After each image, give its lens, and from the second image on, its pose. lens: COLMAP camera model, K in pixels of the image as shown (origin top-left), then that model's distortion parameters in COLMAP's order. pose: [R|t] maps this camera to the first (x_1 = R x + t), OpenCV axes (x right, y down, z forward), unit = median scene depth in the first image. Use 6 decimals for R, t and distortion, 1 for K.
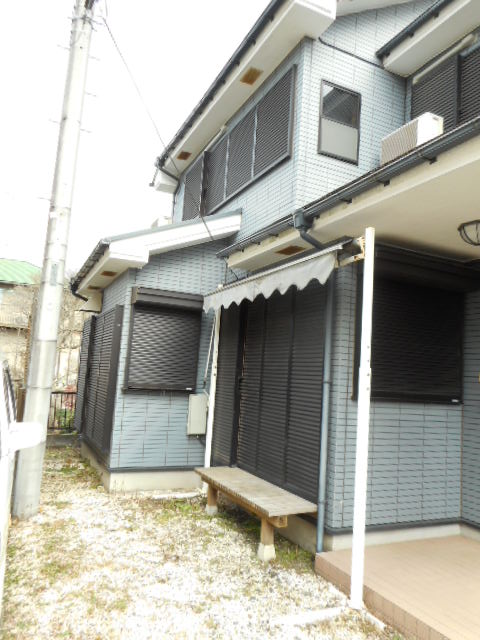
lens RADIAL K [[480.2, 0, 239.9], [0, 480.2, 321.8], [0, 0, 1]] dist [-0.005575, -0.005619]
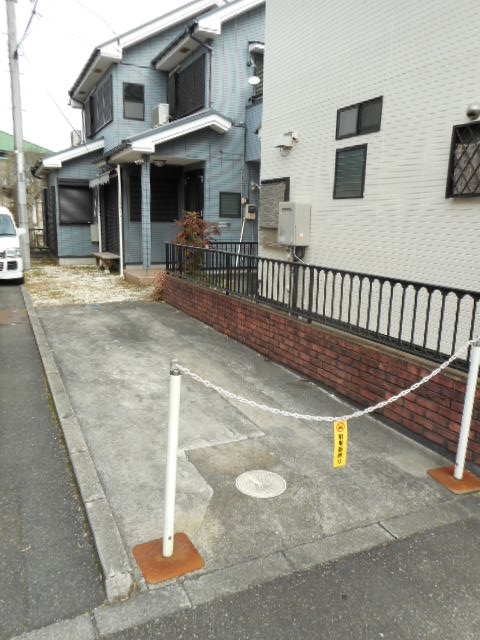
lens RADIAL K [[480.2, 0, 238.5], [0, 480.2, 318.4], [0, 0, 1]] dist [-0.005575, -0.005619]
pose [[0.998853, -0.046690, 0.010616, 0.570101], [0.041098, 0.949757, 0.310278, -0.107805], [-0.024570, -0.309486, 0.950586, -1.359044]]
